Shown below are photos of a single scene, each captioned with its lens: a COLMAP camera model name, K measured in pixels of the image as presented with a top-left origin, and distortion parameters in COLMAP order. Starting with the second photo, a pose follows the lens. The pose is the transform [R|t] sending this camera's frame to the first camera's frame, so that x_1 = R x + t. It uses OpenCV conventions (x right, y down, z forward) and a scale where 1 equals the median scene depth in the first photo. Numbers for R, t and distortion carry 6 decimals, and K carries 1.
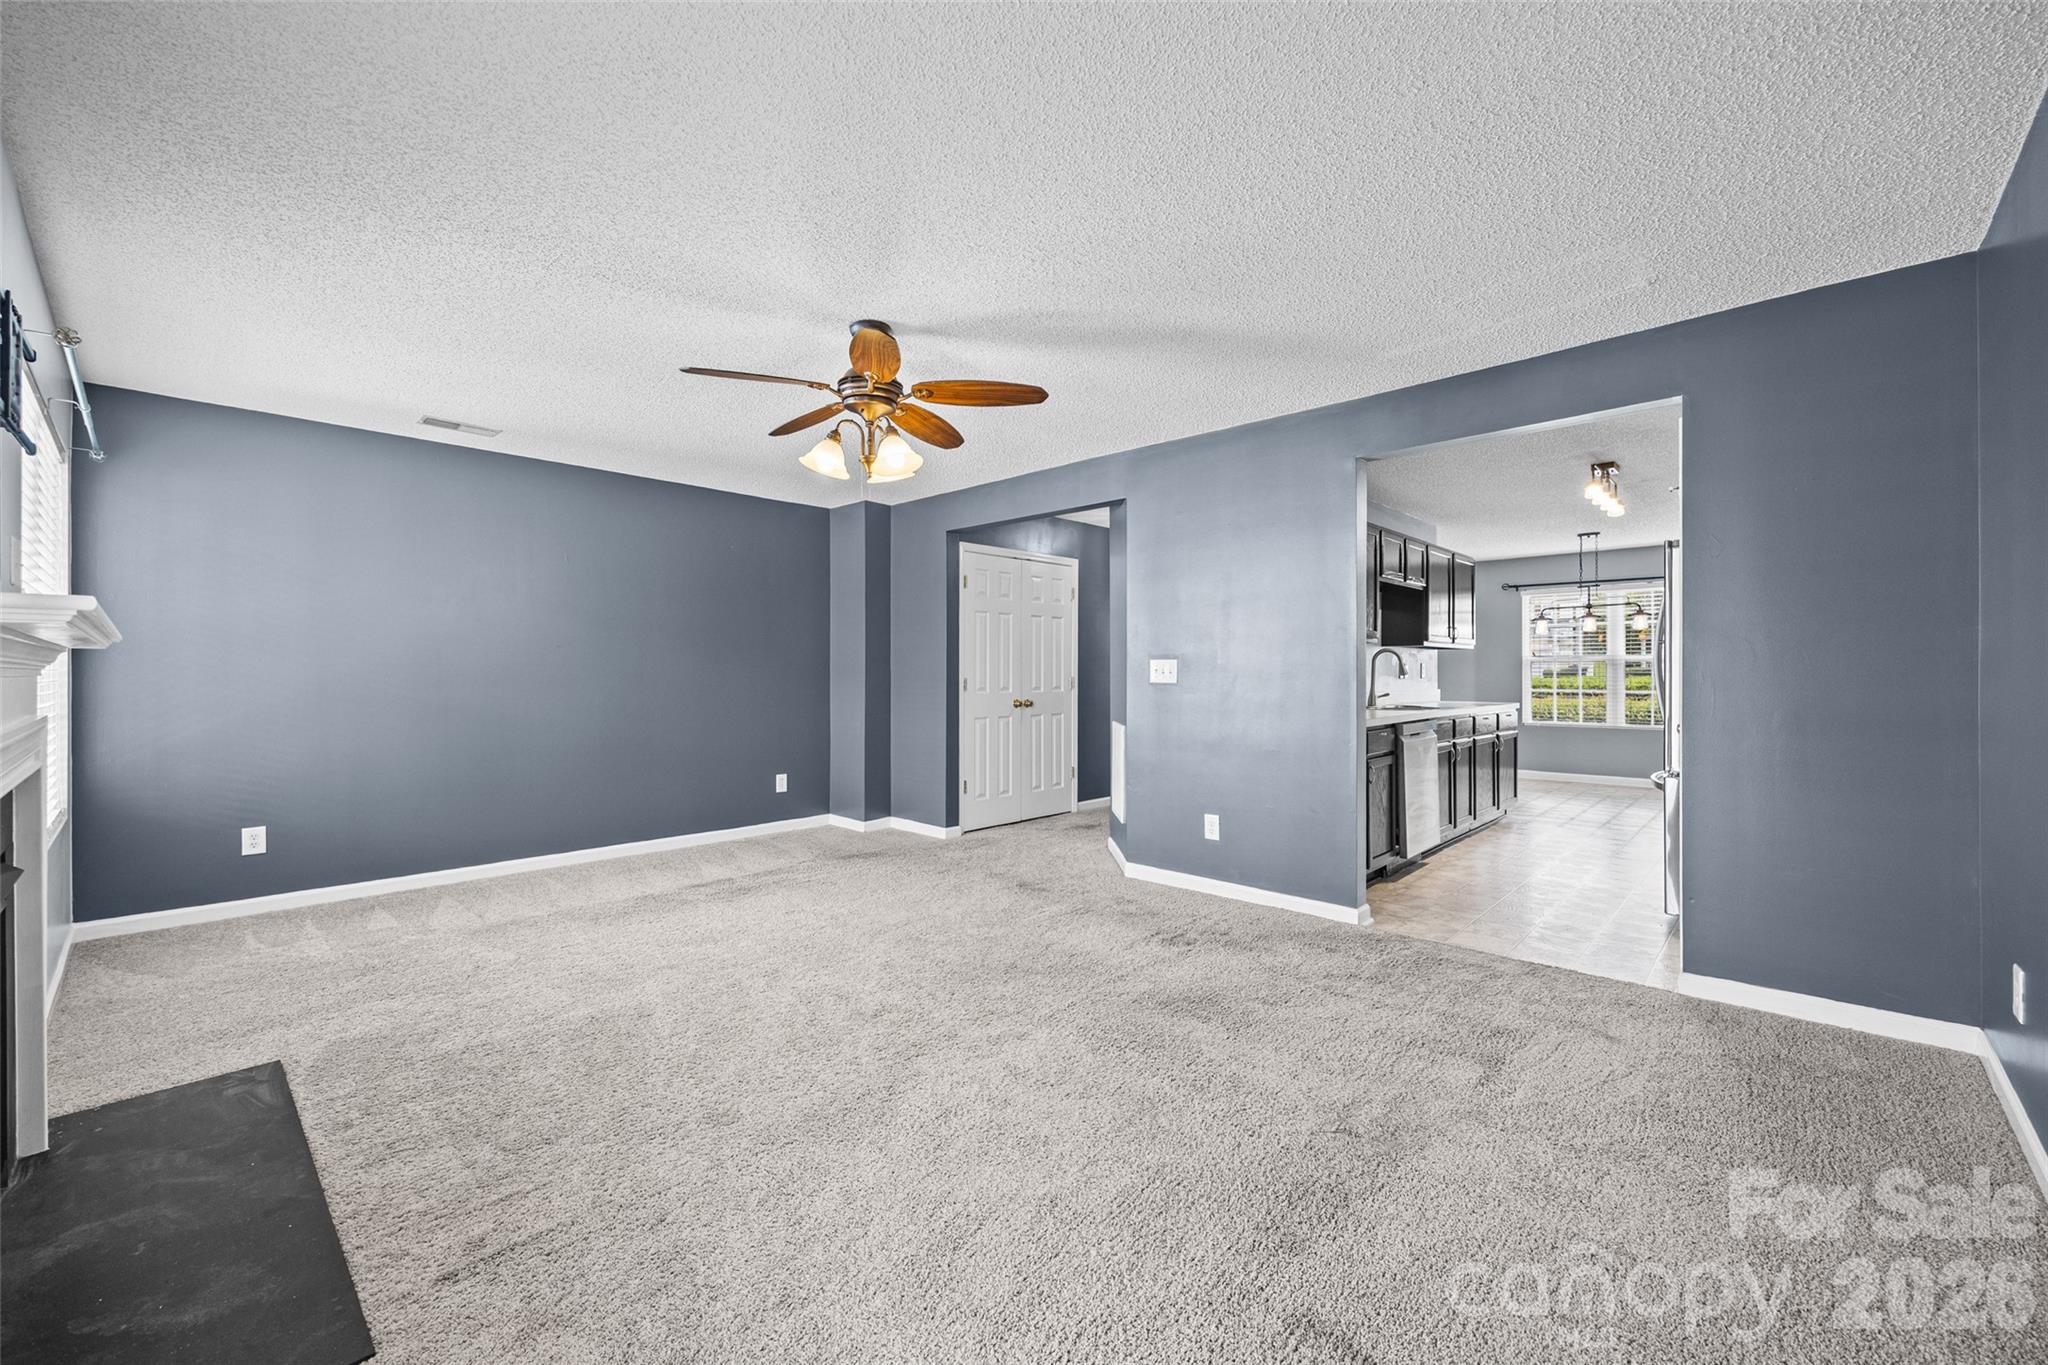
lens RADIAL K [[814.7, 0, 1009.9], [0, 814.7, 657.4], [0, 0, 1]] dist [-0.000061, -0.000961]
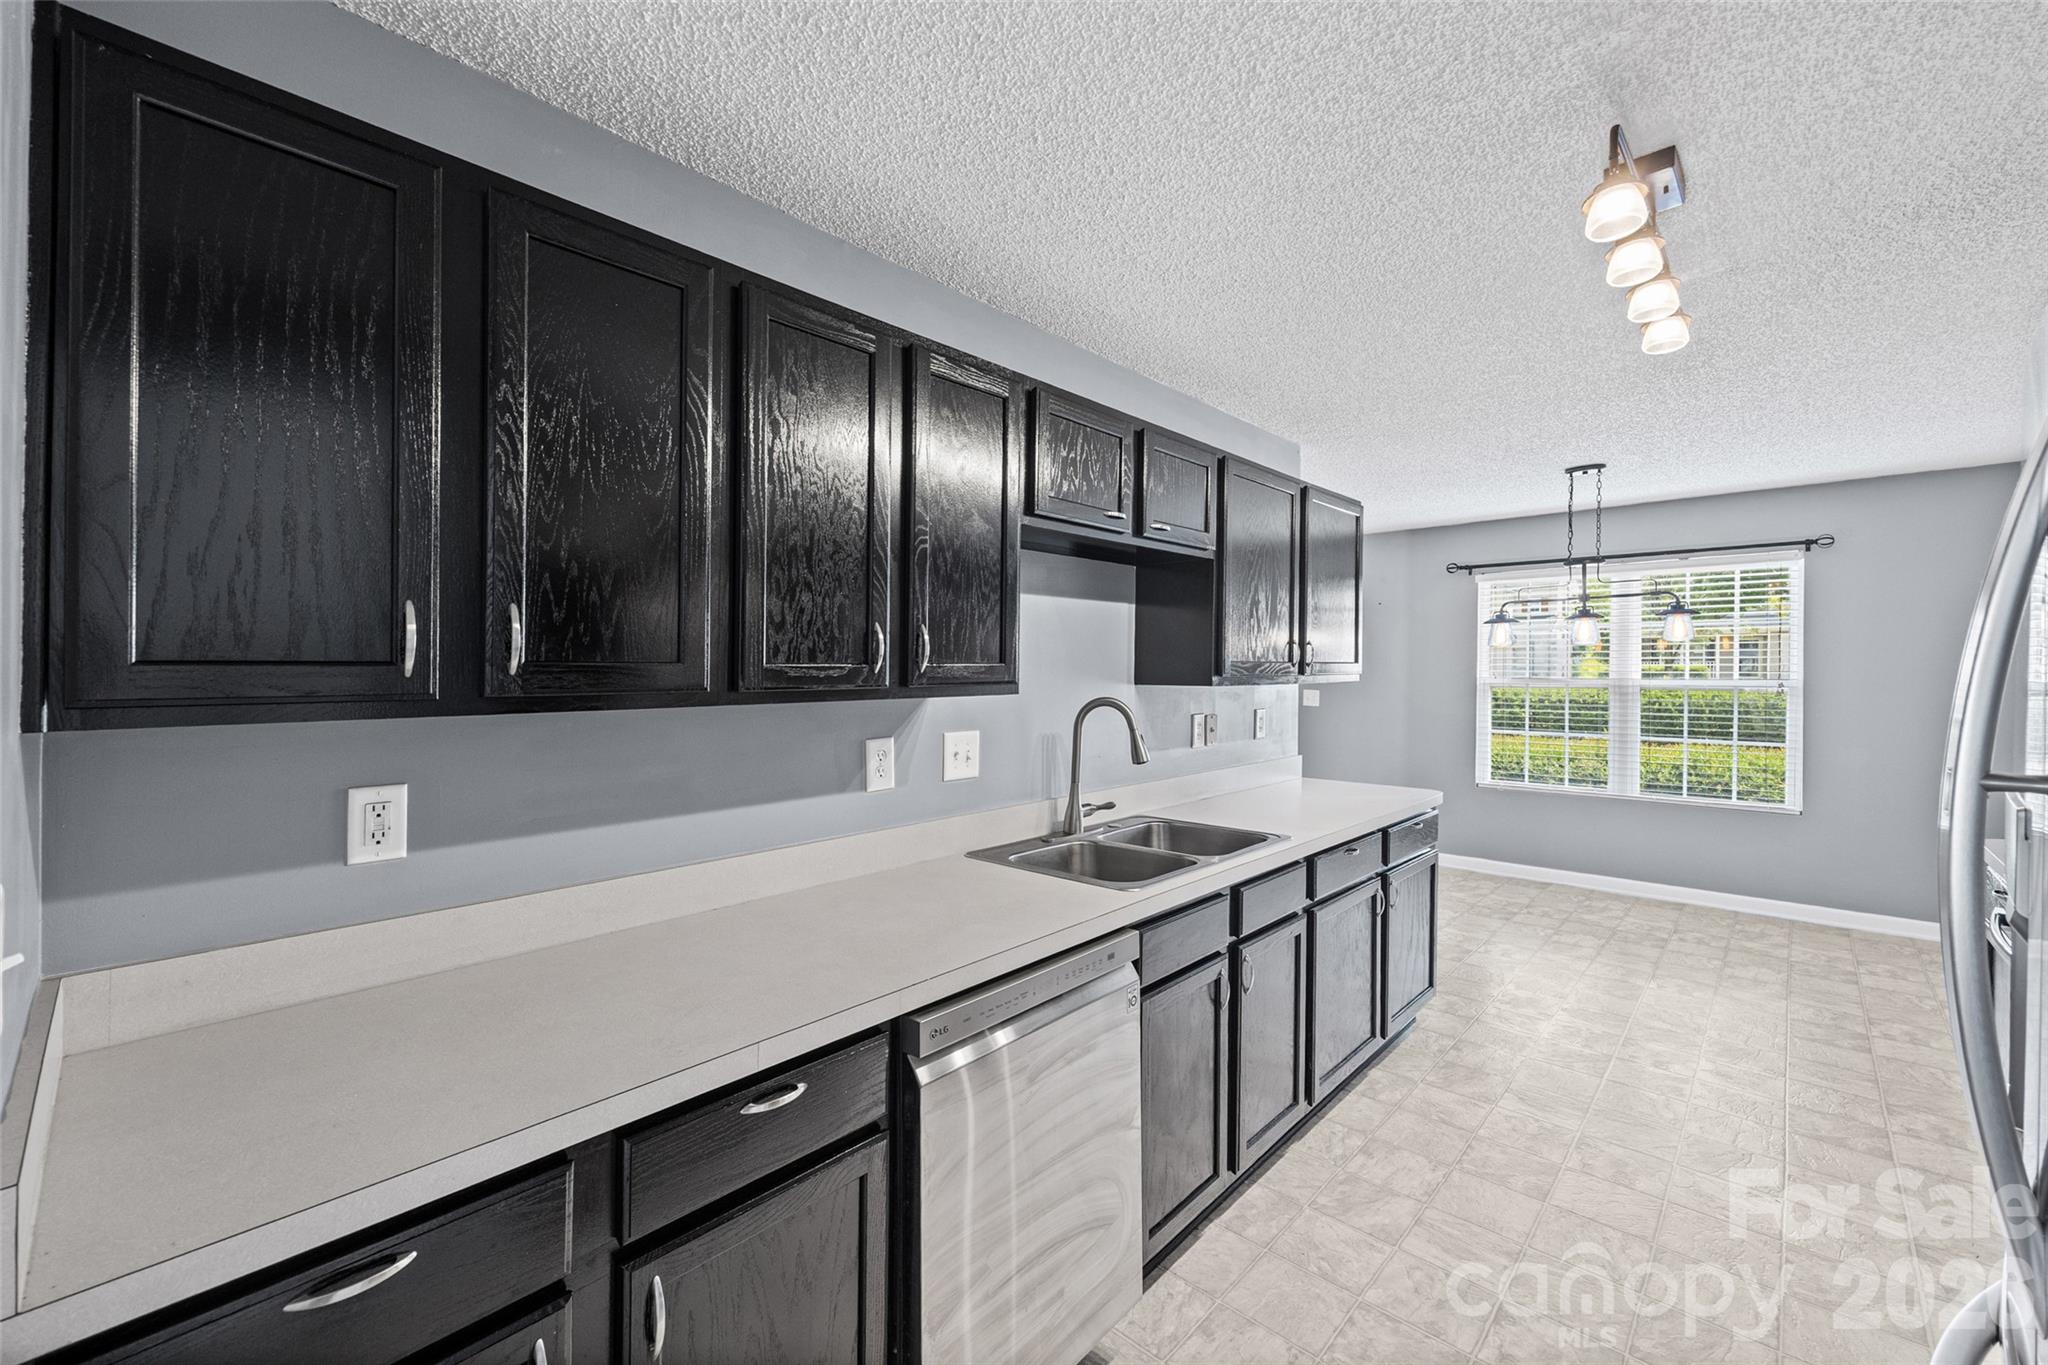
lens RADIAL K [[814.7, 0, 1017.1], [0, 814.7, 682.7], [0, 0, 1]] dist [-0.000061, -0.000961]
pose [[0.999918, -0.004571, 0.011964, 0.284391], [0.004192, 0.999494, 0.031528, -0.021364], [-0.012102, -0.031476, 0.999431, 0.400926]]
